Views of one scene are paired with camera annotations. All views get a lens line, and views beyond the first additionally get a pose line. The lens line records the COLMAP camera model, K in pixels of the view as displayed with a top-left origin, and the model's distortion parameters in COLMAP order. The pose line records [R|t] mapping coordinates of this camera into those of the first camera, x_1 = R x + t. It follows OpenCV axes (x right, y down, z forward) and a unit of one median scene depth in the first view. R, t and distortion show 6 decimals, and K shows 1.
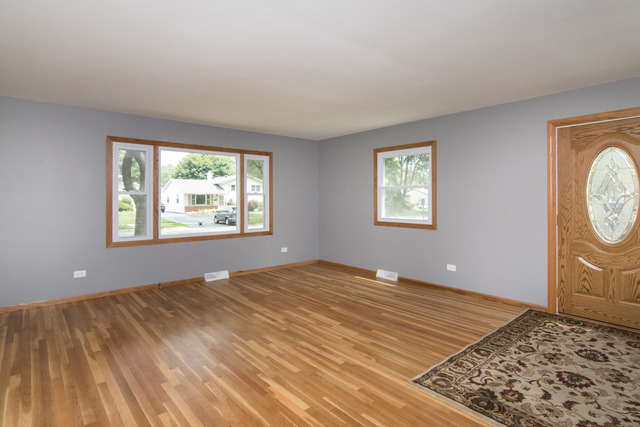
lens RADIAL K [[341.7, 0, 319.0], [0, 341.7, 196.8], [0, 0, 1]] dist [0.000911, 0.000295]
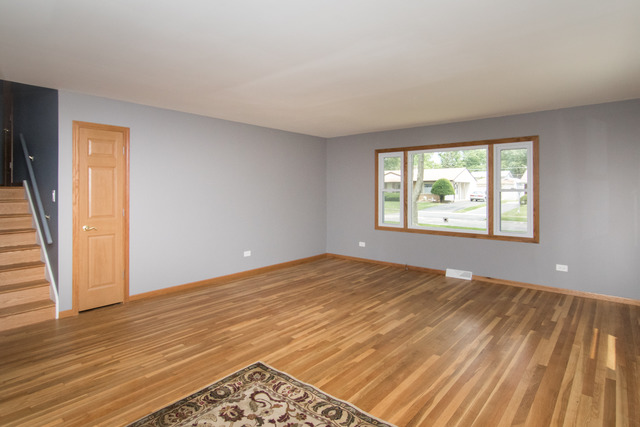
lens RADIAL K [[349.0, 0, 313.2], [0, 349.0, 188.0], [0, 0, 1]] dist [-0.001721, -0.000402]
pose [[0.152076, -0.006180, -0.988349, 1.124332], [0.005305, 0.999971, -0.005437, -0.021689], [0.988355, -0.004416, 0.152105, 0.783215]]
